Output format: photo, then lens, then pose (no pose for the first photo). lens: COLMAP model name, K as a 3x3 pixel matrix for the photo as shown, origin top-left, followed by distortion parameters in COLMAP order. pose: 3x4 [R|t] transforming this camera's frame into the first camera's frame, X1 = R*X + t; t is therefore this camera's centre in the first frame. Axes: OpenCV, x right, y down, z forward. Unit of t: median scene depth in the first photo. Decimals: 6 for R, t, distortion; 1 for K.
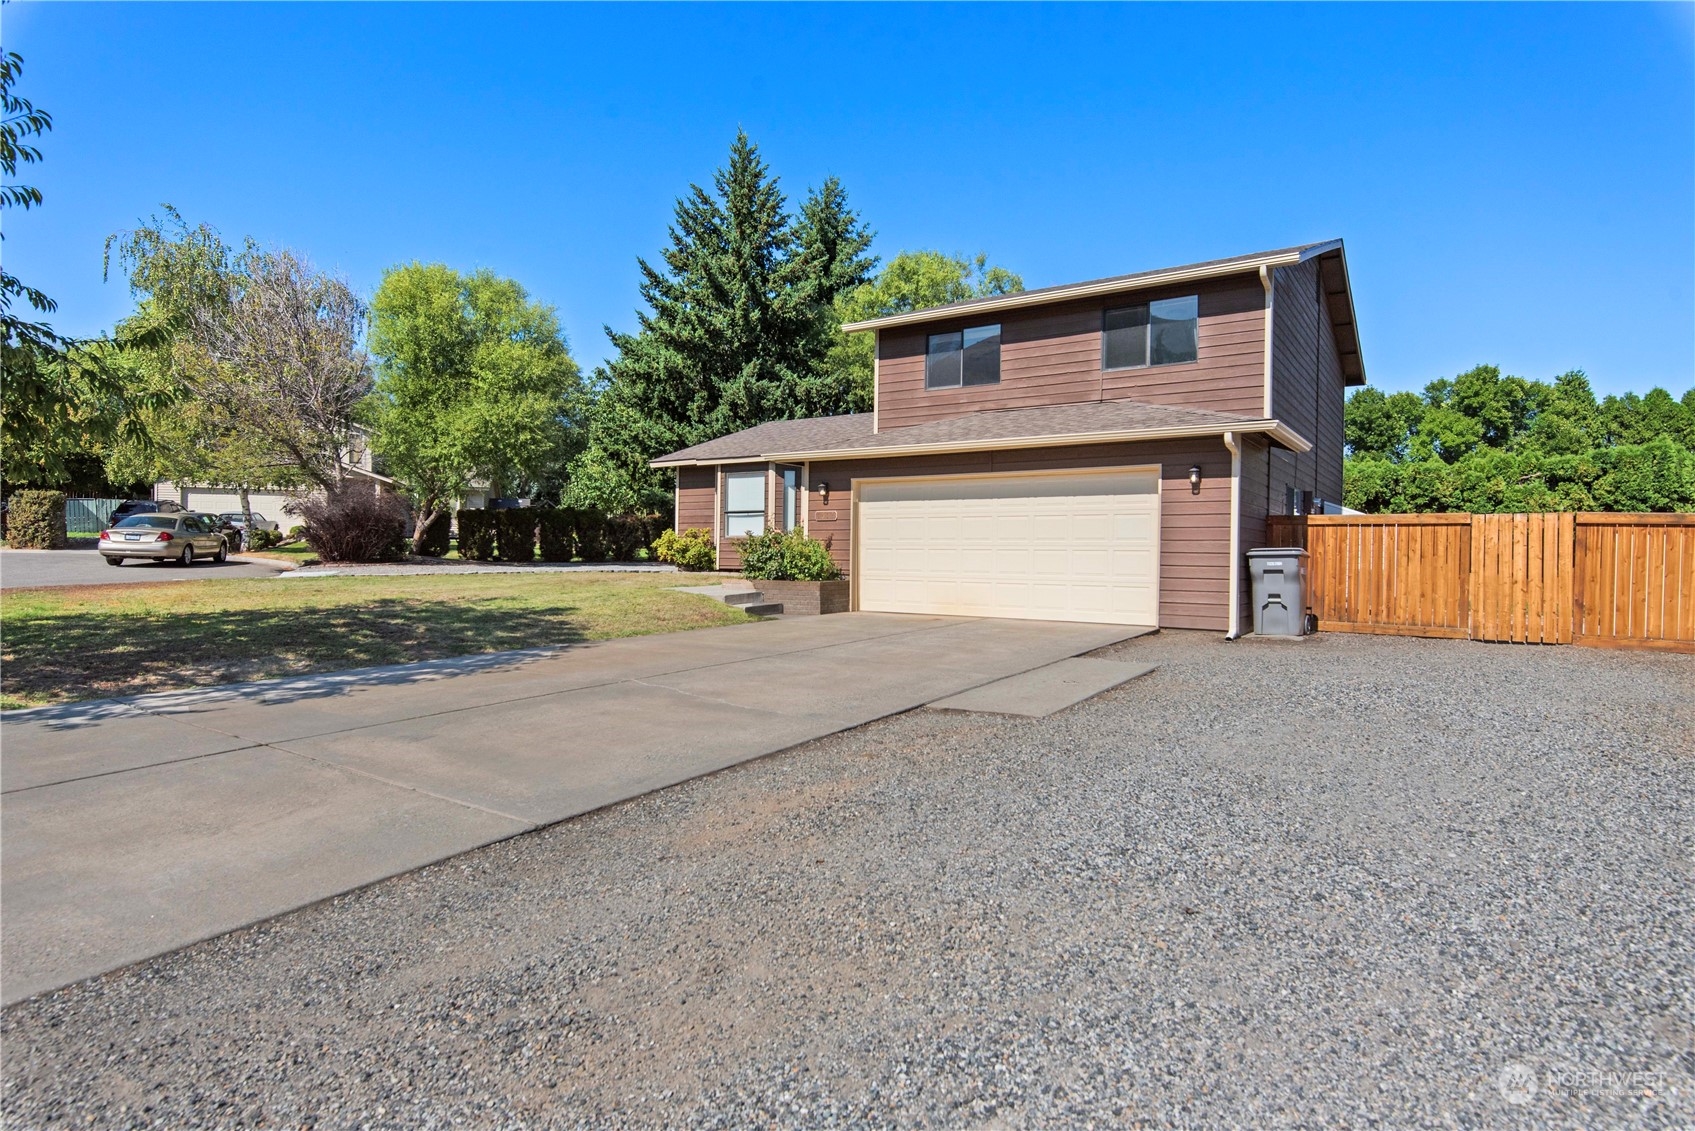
lens RADIAL K [[909.7, 0, 847.5], [0, 909.7, 565.5], [0, 0, 1]] dist [-0.031148, 0.000129]
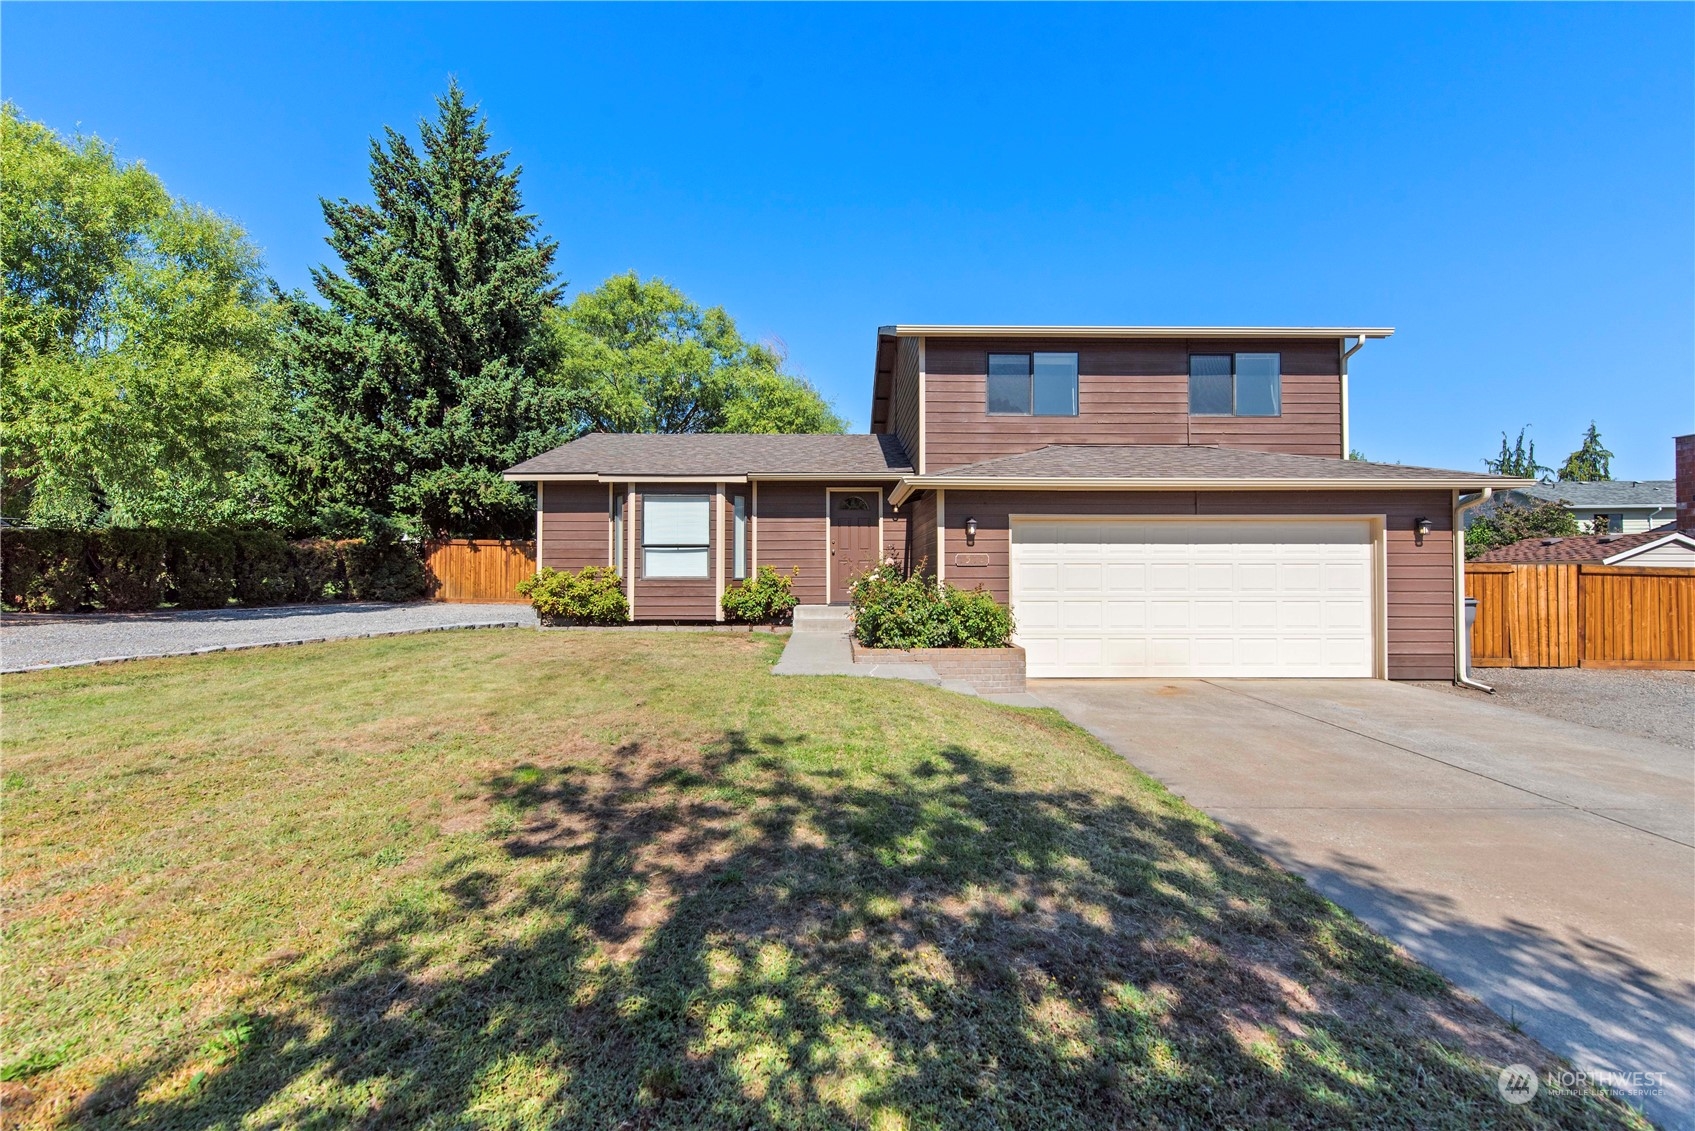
lens RADIAL K [[742.2, 0, 853.1], [0, 742.2, 555.6], [0, 0, 1]] dist [-0.001735, -0.001722]
pose [[0.819115, 0.004018, 0.573615, -0.359570], [0.014132, 0.999531, -0.027182, -0.032204], [-0.573455, 0.030371, 0.818674, 0.406150]]
